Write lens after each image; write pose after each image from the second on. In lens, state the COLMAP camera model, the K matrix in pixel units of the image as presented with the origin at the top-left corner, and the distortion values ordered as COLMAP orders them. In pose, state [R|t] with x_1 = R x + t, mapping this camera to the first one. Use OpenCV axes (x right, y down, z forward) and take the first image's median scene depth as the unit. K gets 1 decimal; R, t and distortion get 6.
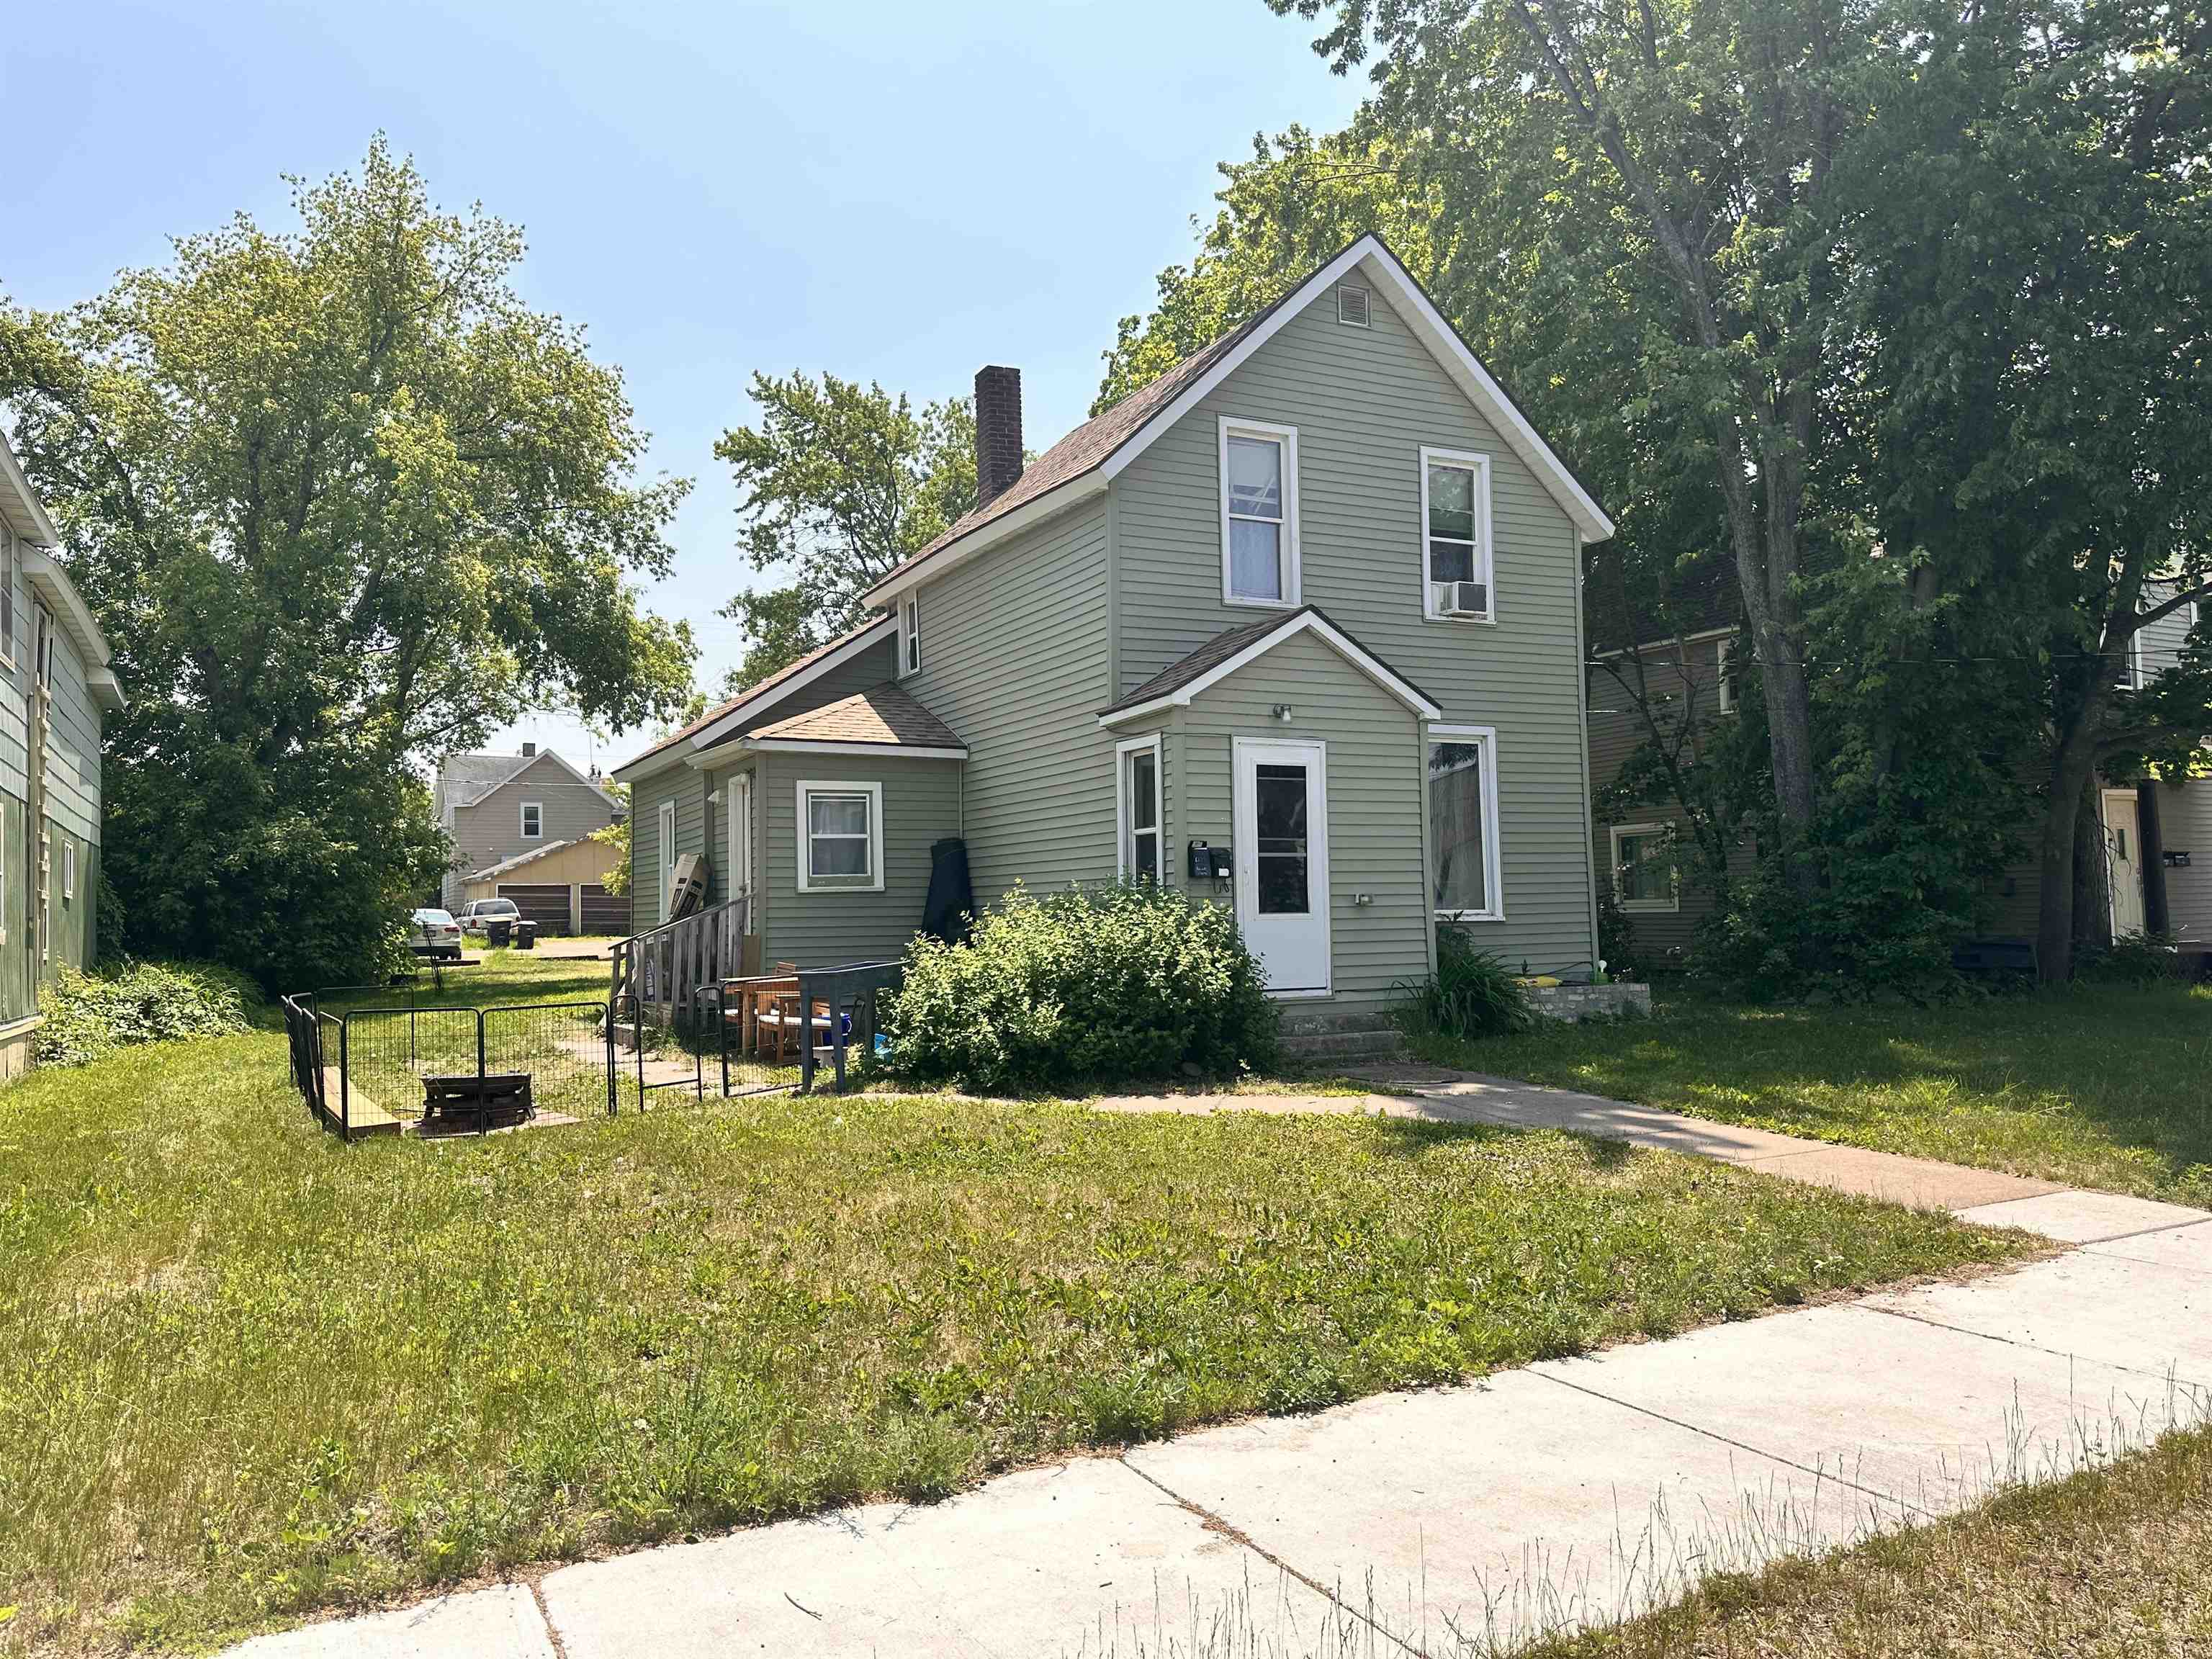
lens RADIAL K [[1553.7, 0, 1056.2], [0, 1553.7, 864.0], [0, 0, 1]] dist [0.051864, -0.000486]
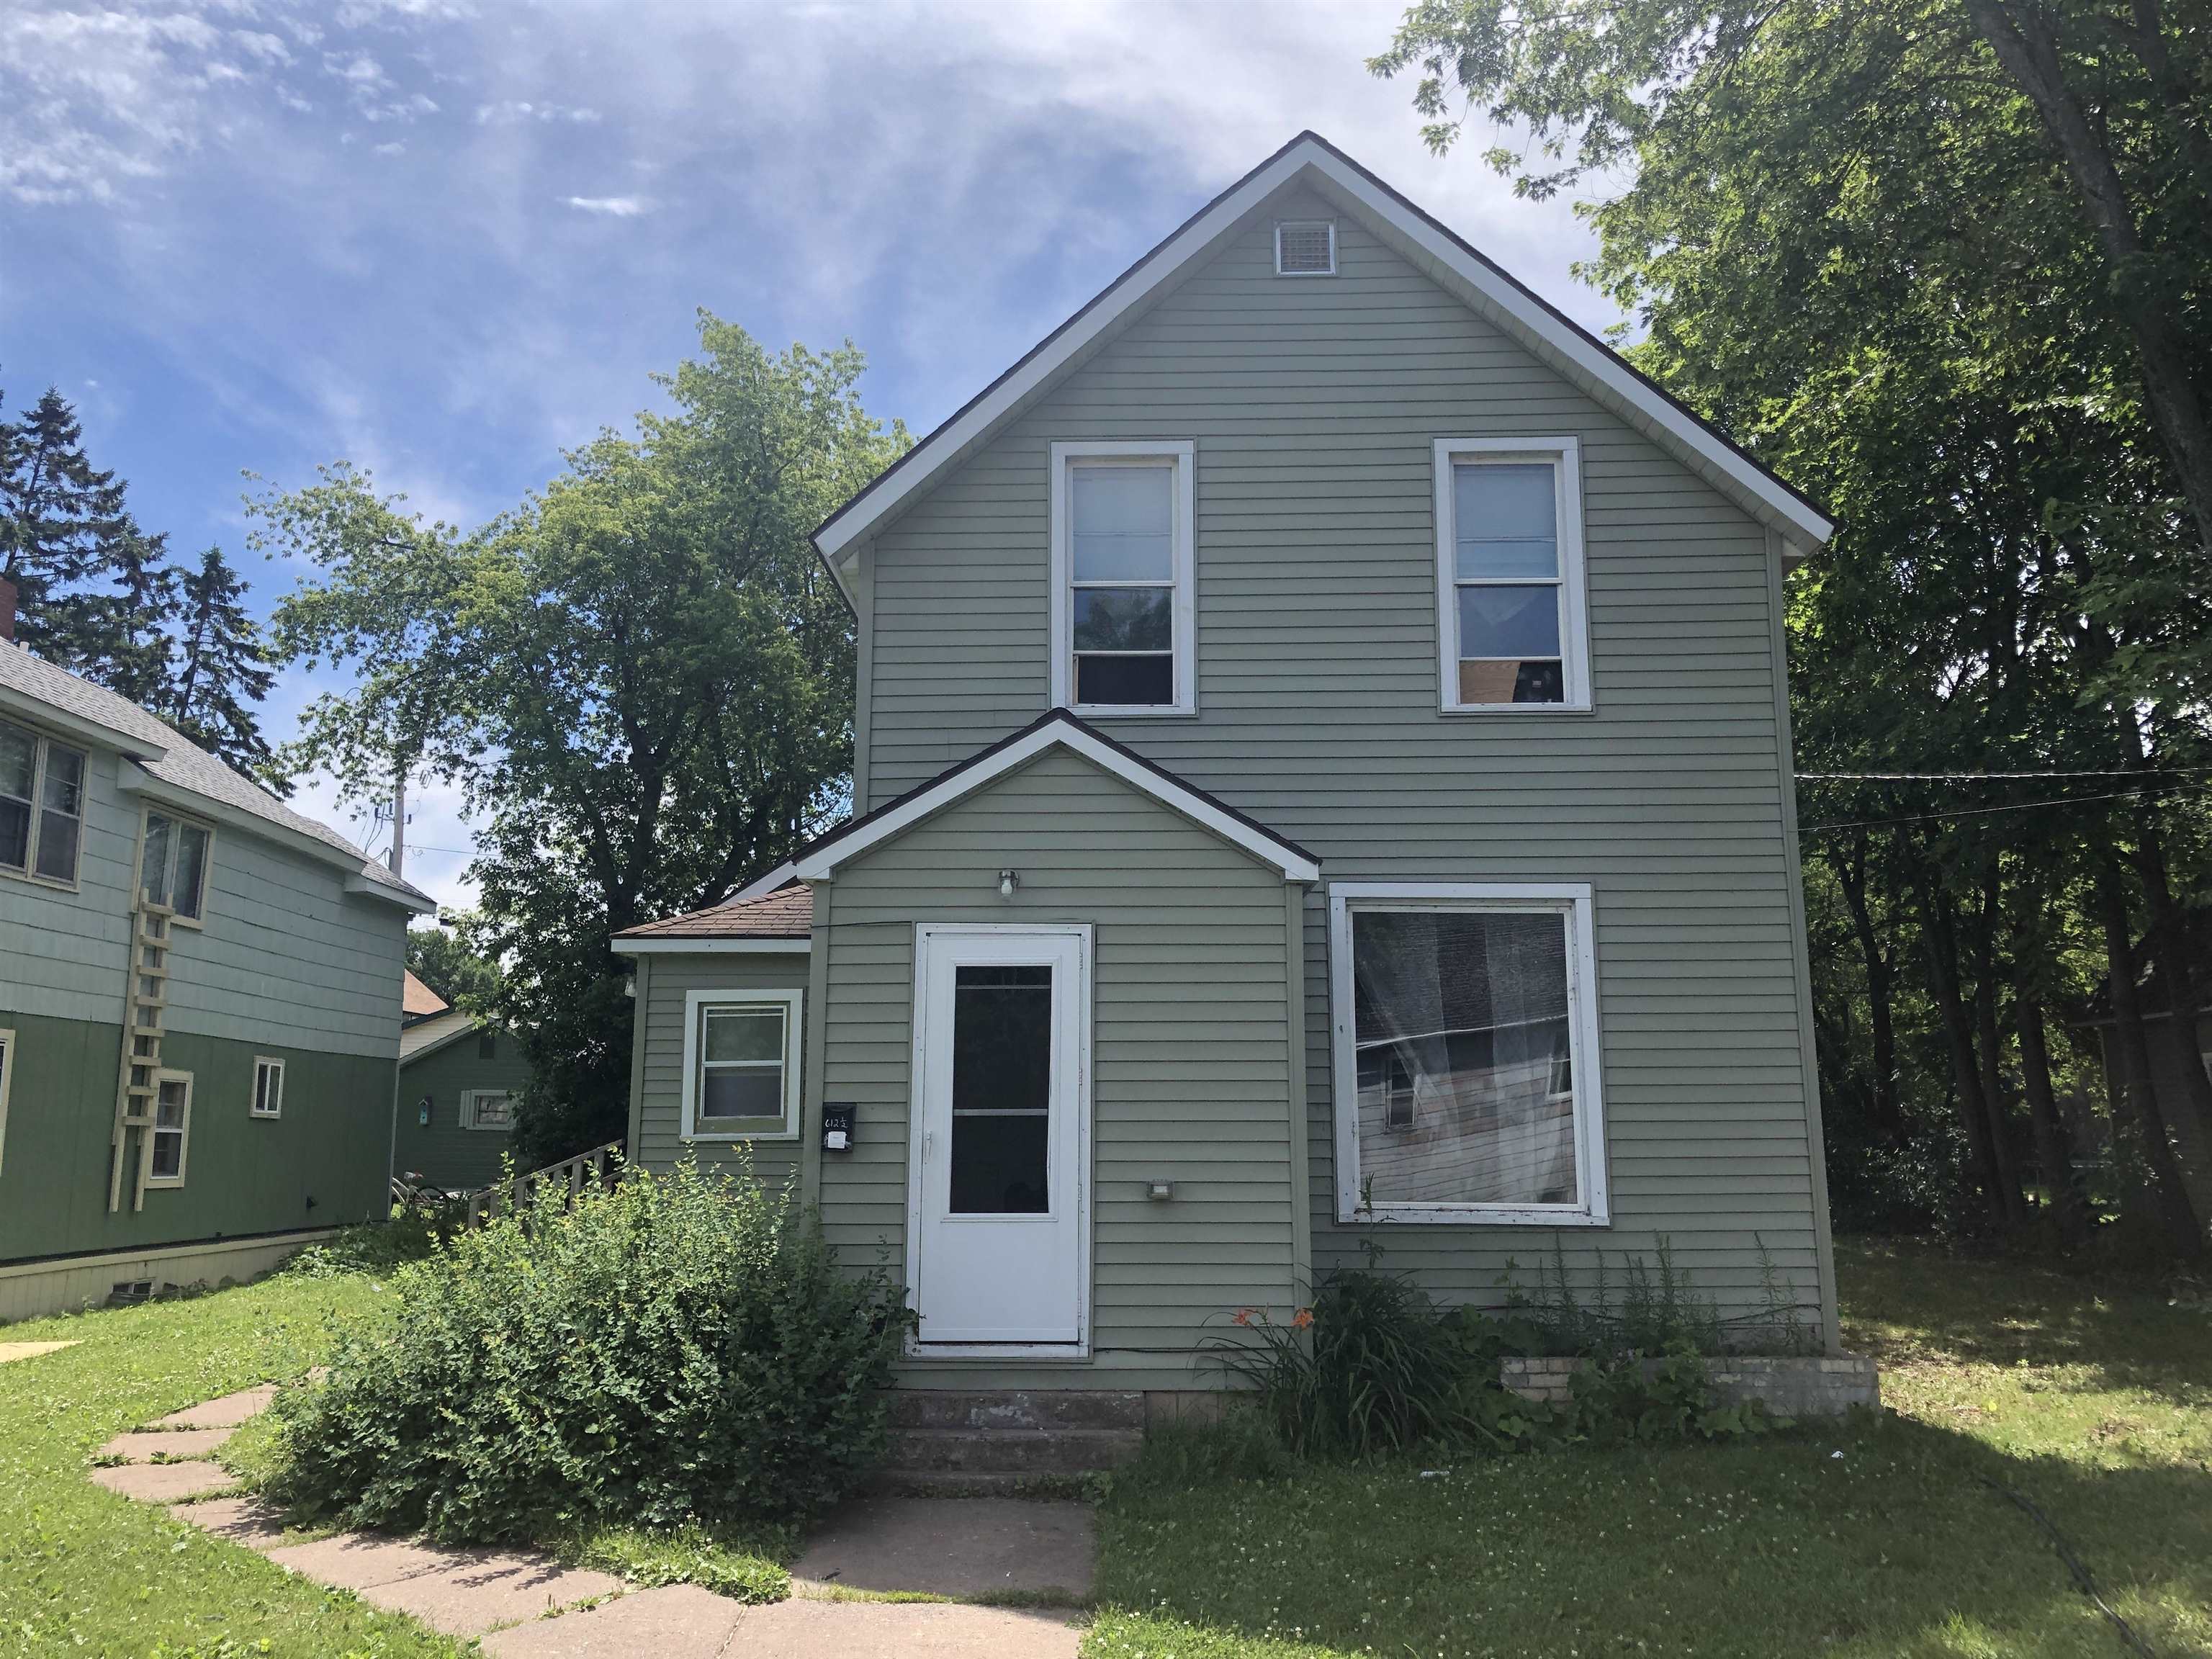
lens RADIAL K [[1800.3, 0, 1102.9], [0, 1800.3, 808.7], [0, 0, 1]] dist [0.051402, -0.073518]
pose [[0.886786, -0.060084, -0.458258, 0.480852], [-0.000426, 0.991407, -0.130812, -0.030035], [0.462180, 0.116197, 0.879141, 0.356652]]
